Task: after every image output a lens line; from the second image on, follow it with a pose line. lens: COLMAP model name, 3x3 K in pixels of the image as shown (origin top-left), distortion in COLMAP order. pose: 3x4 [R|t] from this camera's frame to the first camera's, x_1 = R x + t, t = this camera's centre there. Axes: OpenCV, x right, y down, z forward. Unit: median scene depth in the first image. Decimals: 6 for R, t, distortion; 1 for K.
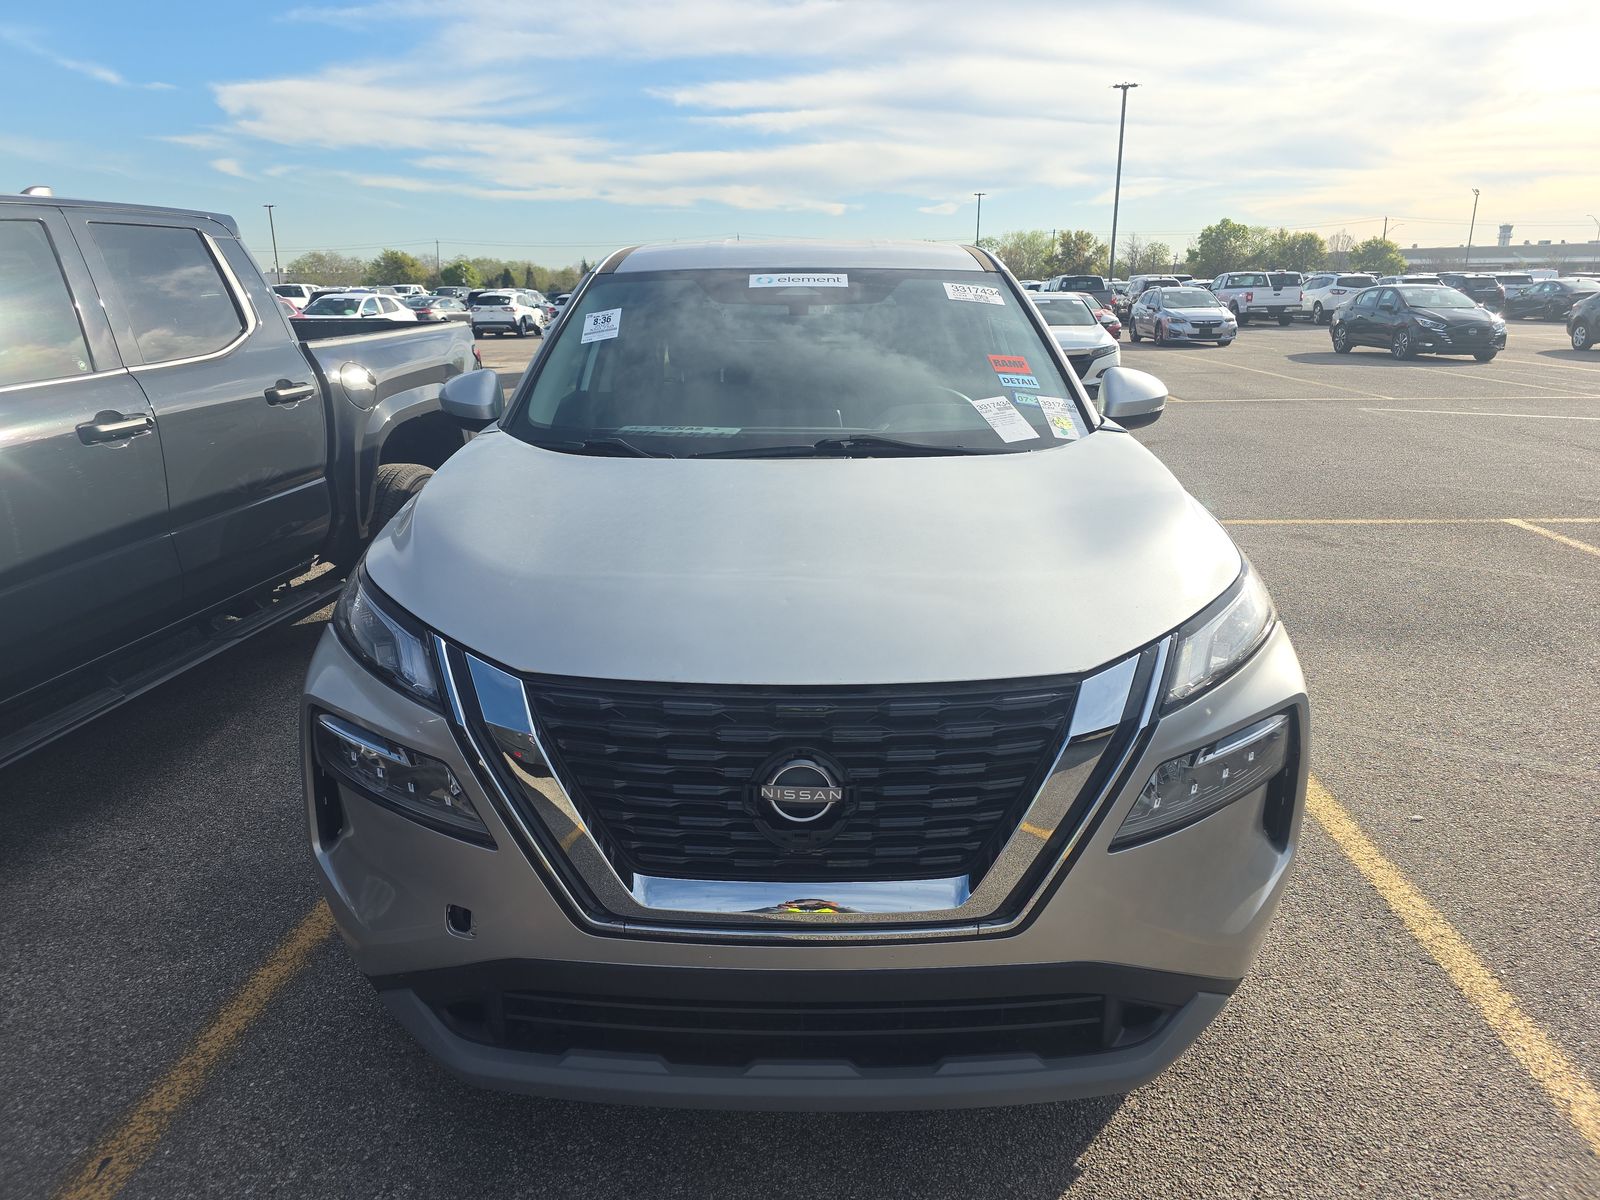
lens RADIAL K [[1086.0, 0, 797.0], [0, 1086.0, 597.3], [0, 0, 1]] dist [0.036775, -0.025446]
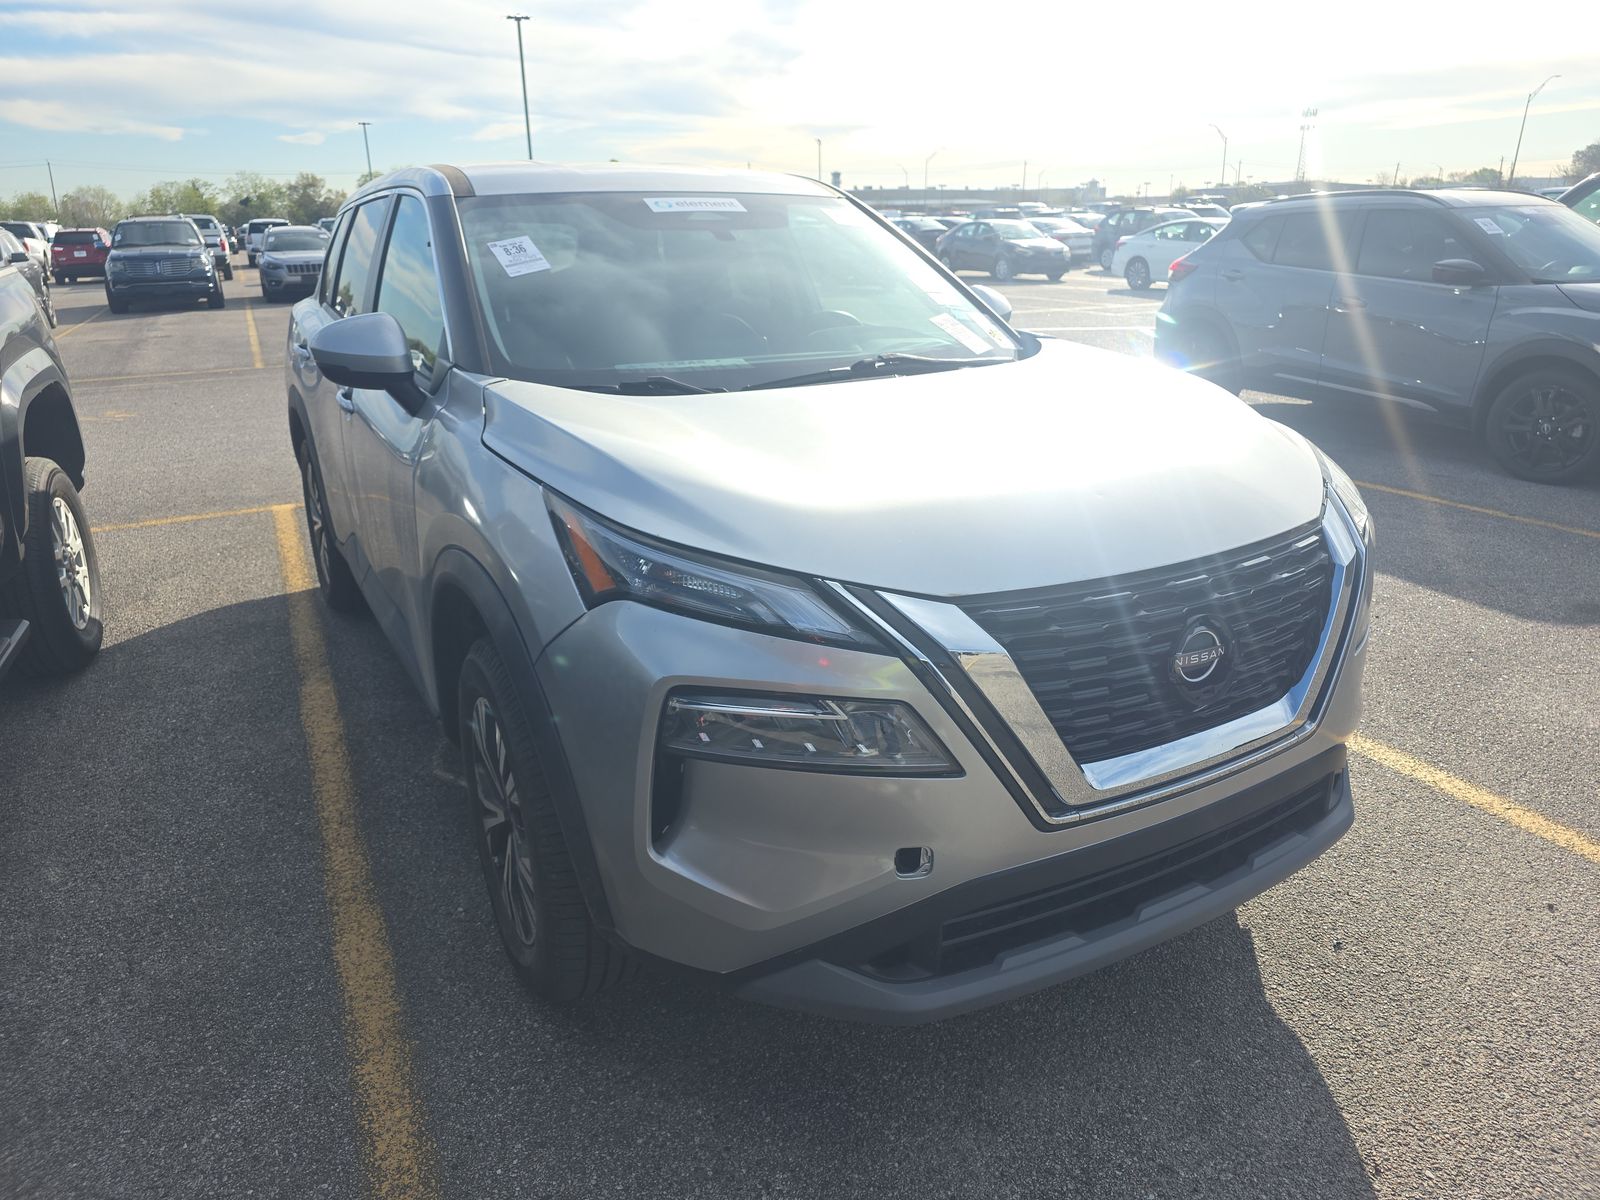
lens RADIAL K [[1086.0, 0, 806.5], [0, 1086.0, 605.3], [0, 0, 1]] dist [0.036775, -0.025446]
pose [[0.853663, -0.177577, 0.489619, -0.449452], [0.150100, 0.984076, 0.095205, -0.019900], [-0.498728, -0.007781, 0.866723, 0.112936]]
